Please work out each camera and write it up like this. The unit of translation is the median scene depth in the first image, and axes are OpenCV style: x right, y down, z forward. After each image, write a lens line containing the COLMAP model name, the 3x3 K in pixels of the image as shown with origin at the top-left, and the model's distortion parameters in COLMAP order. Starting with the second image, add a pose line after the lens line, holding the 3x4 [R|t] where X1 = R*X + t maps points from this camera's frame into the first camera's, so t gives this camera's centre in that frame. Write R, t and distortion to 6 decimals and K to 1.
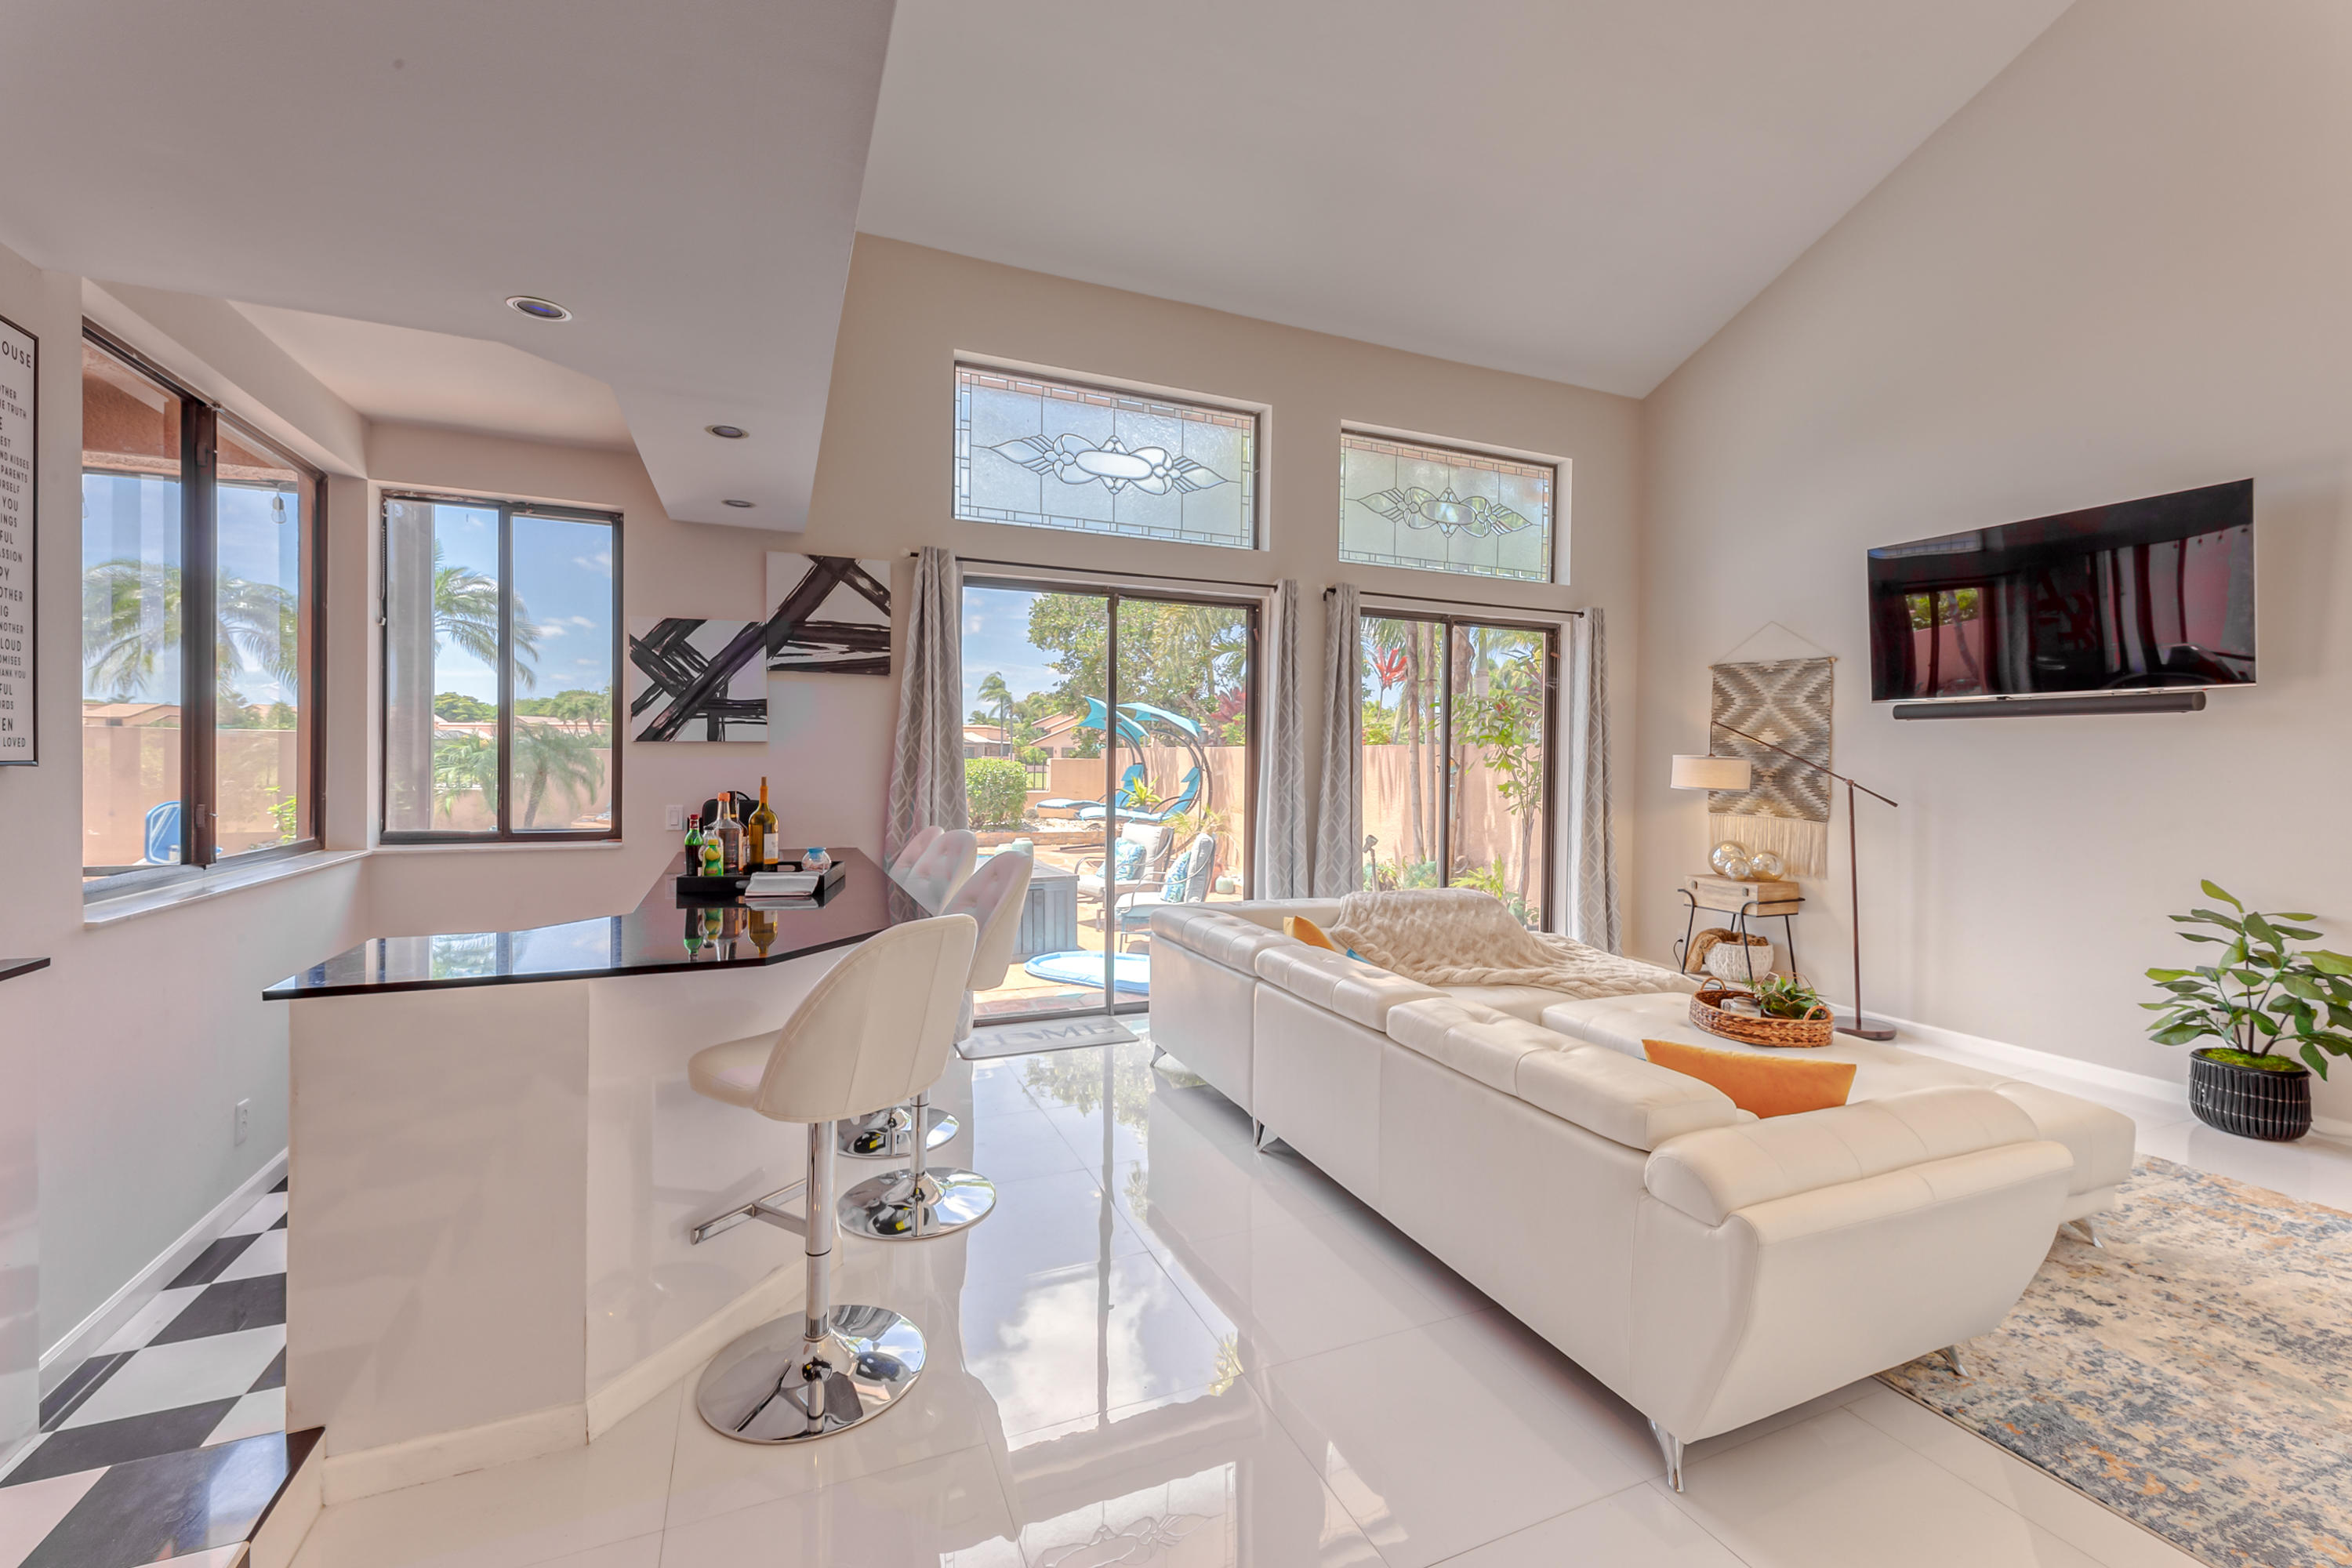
lens RADIAL K [[953.9, 0, 1184.8], [0, 953.9, 768.3], [0, 0, 1]] dist [0.008866, -0.001089]
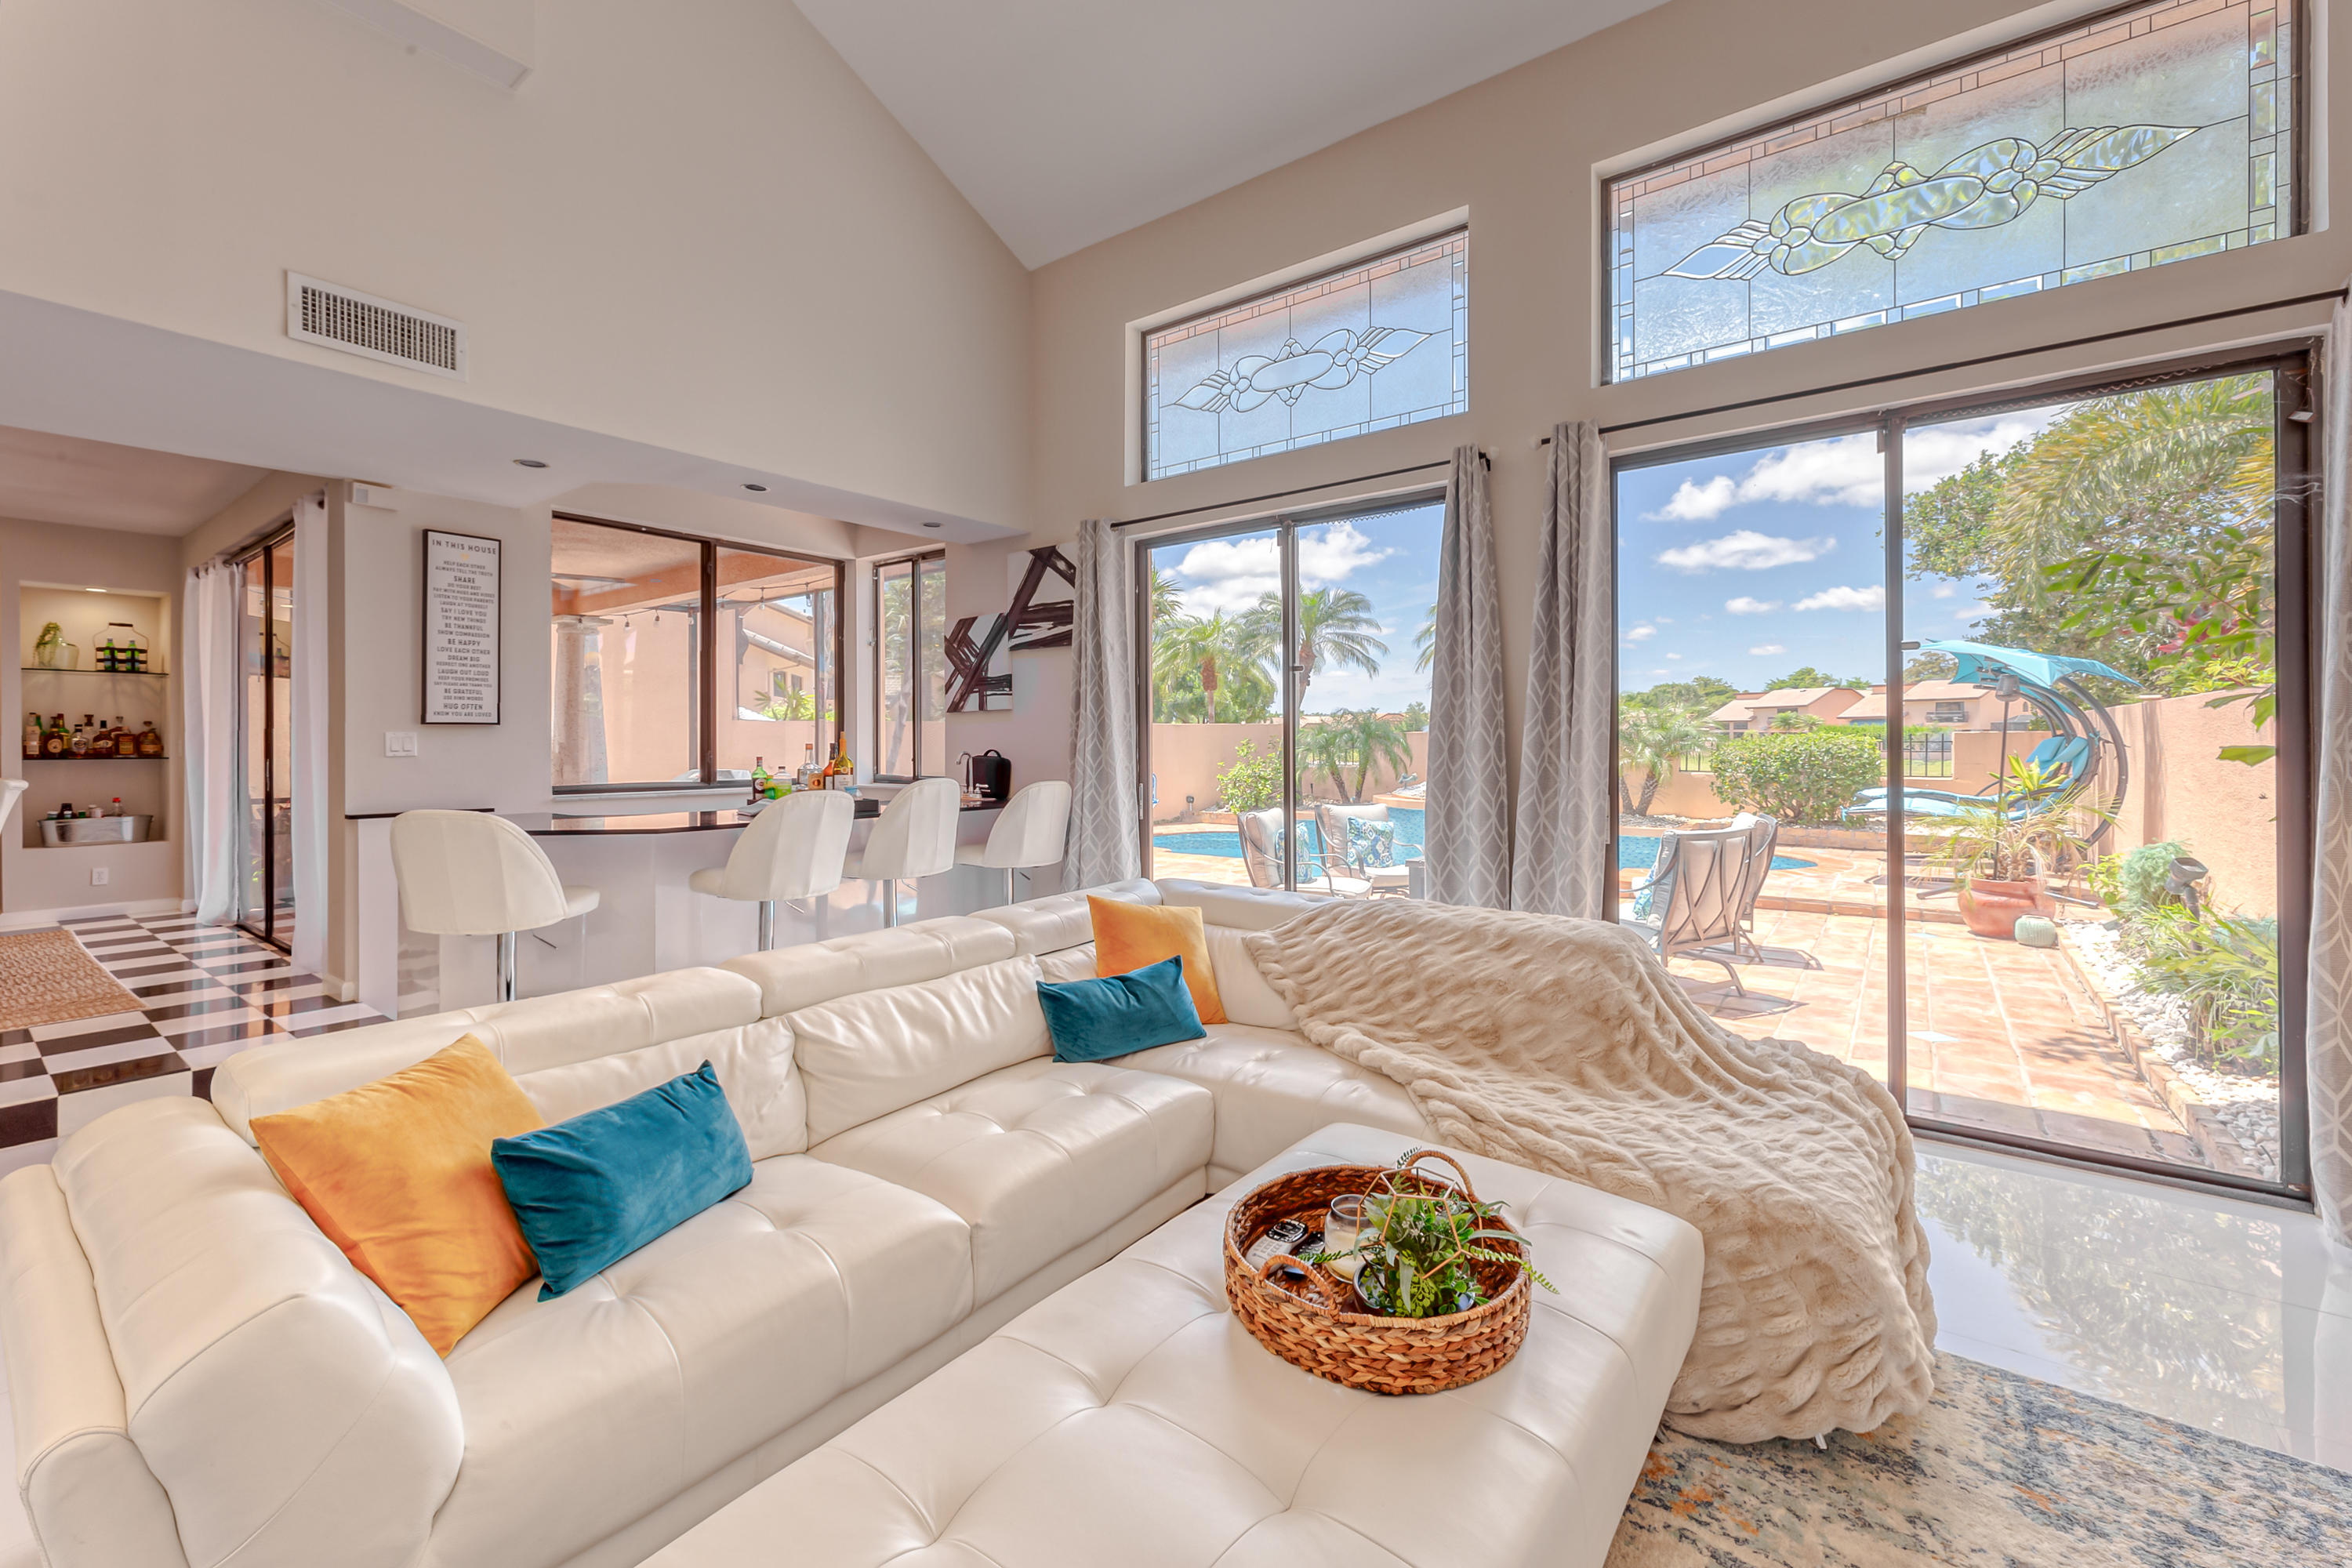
lens RADIAL K [[953.9, 0, 1166.0], [0, 953.9, 741.4], [0, 0, 1]] dist [0.008866, -0.001089]
pose [[0.496141, -0.015021, -0.868112, 0.715649], [-0.000093, 0.999849, -0.017353, 0.034425], [0.868242, 0.008691, 0.496064, 0.561260]]
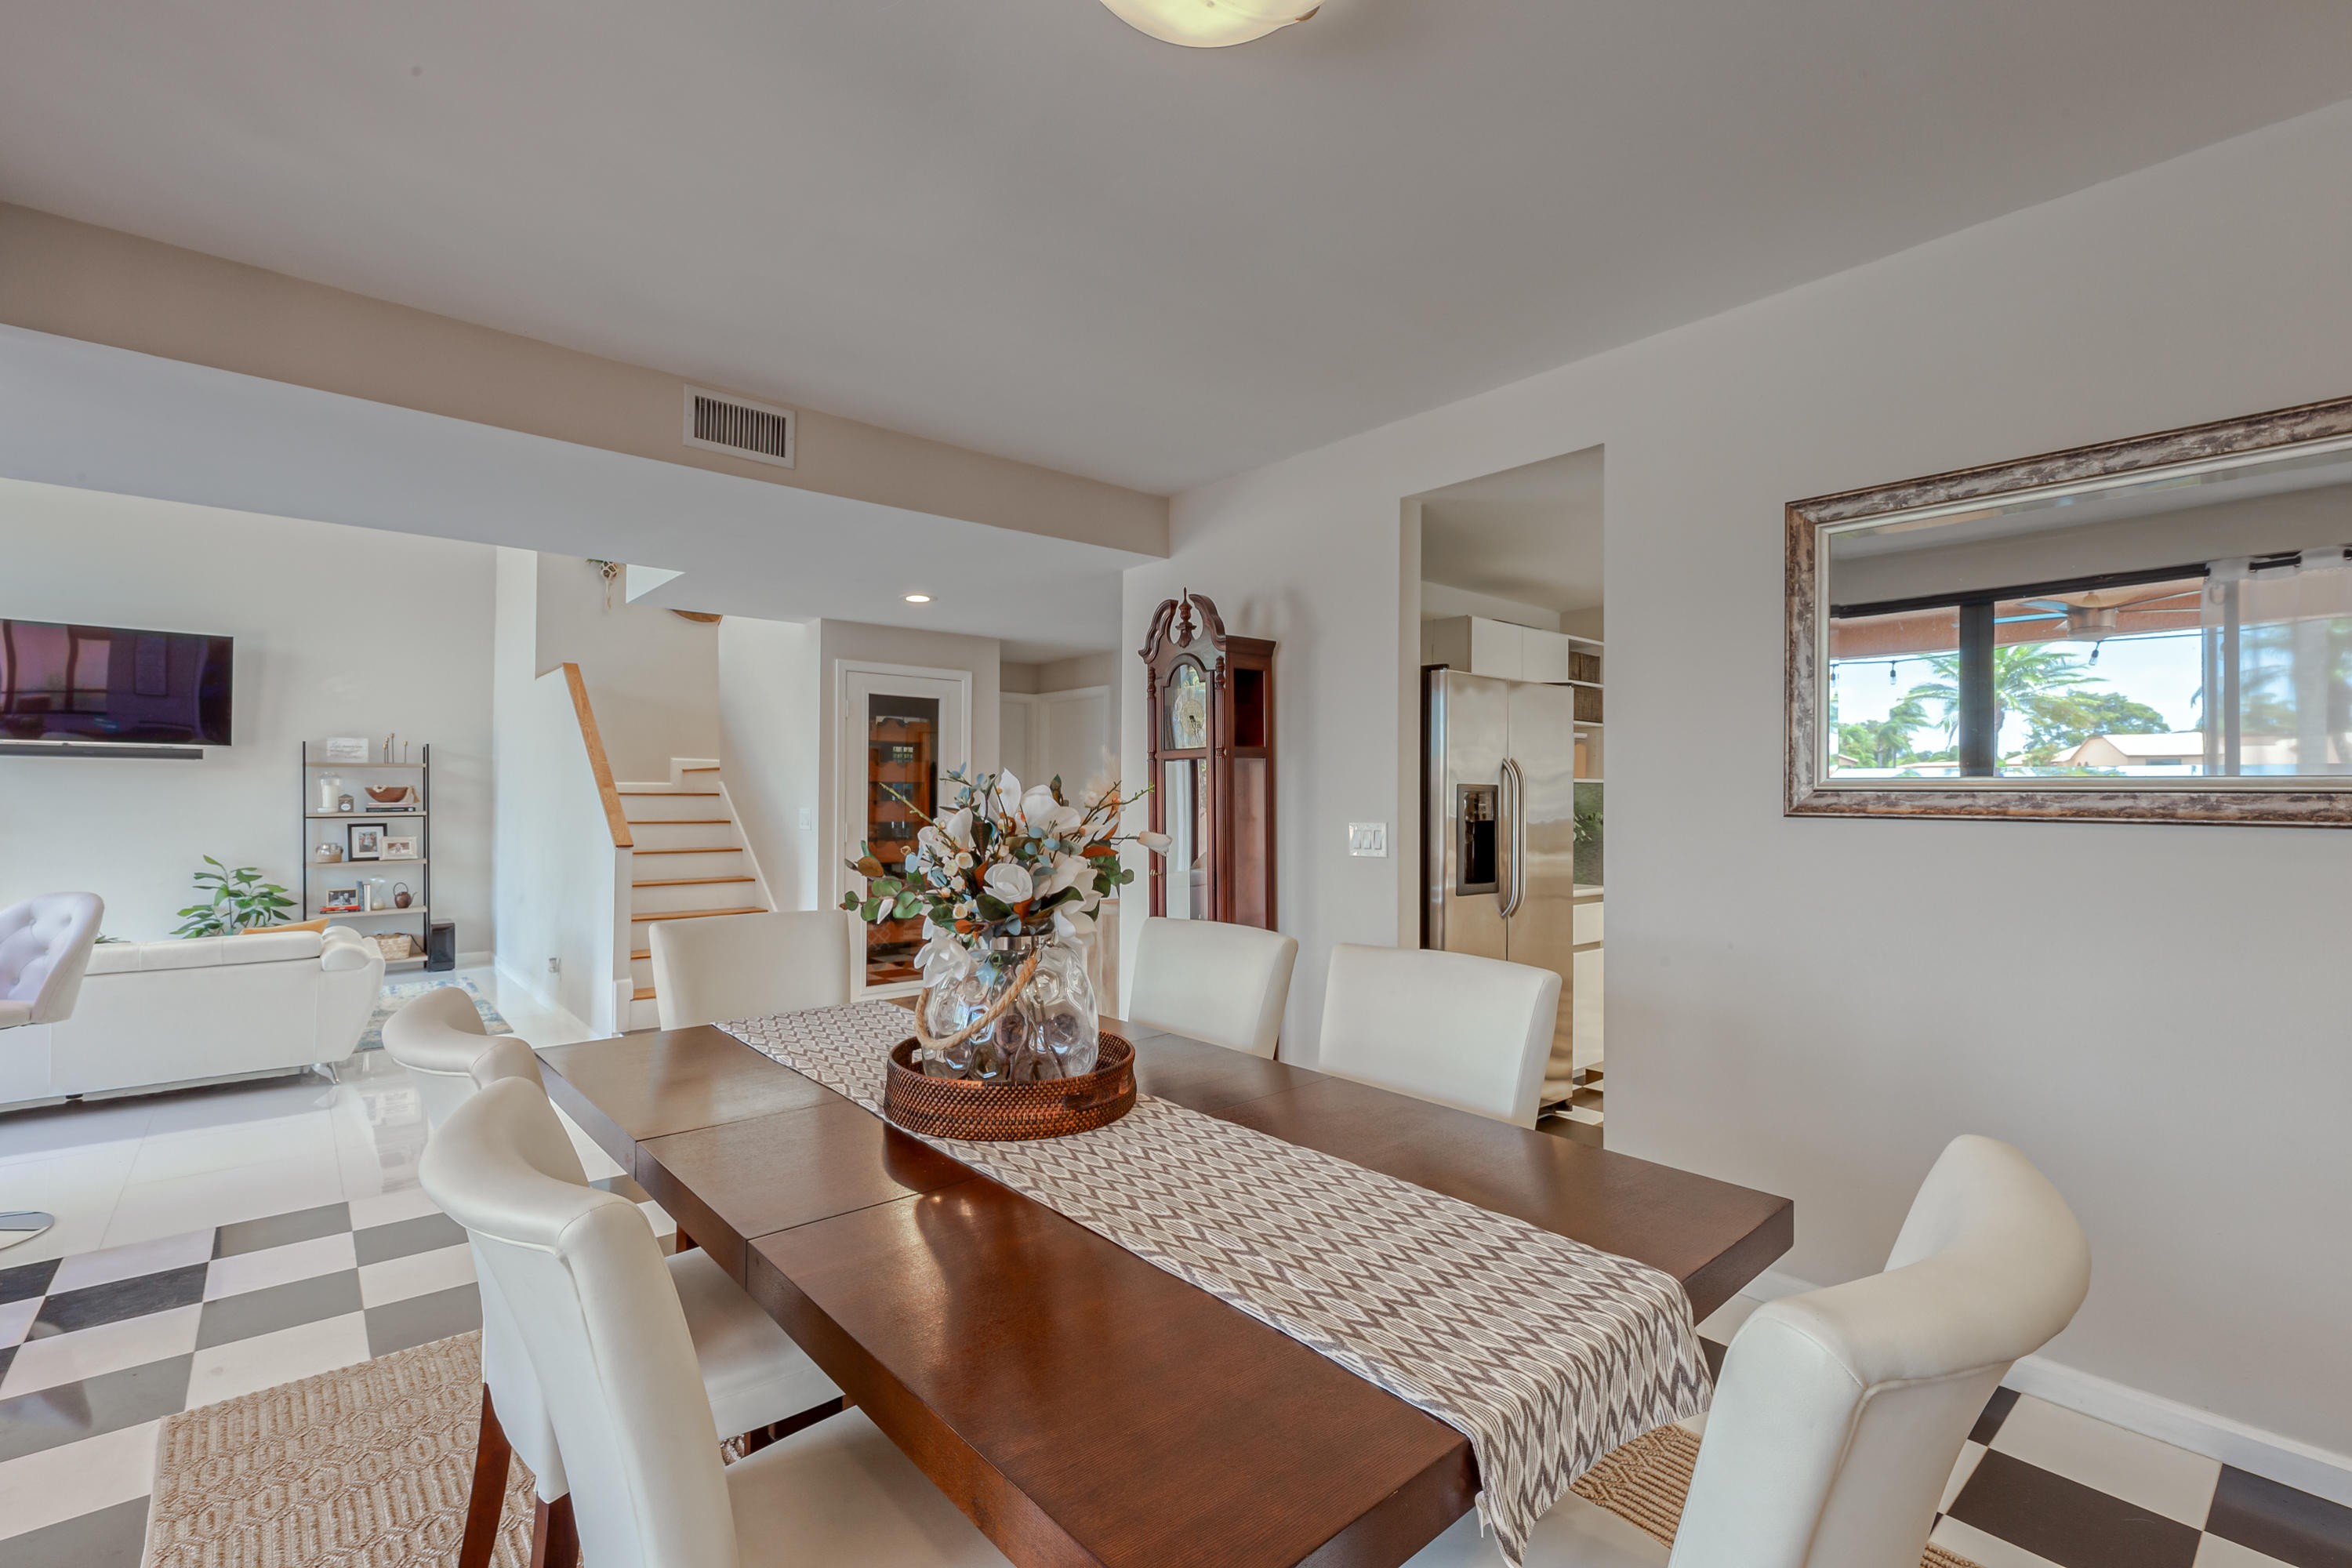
lens RADIAL K [[1015.9, 0, 1213.5], [0, 1015.9, 793.9], [0, 0, 1]] dist [0.001940, 0.000817]
pose [[-0.335163, -0.007979, 0.942126, -1.166354], [-0.000138, 0.999965, 0.008420, -0.011027], [-0.942160, 0.002692, -0.335152, -0.110396]]
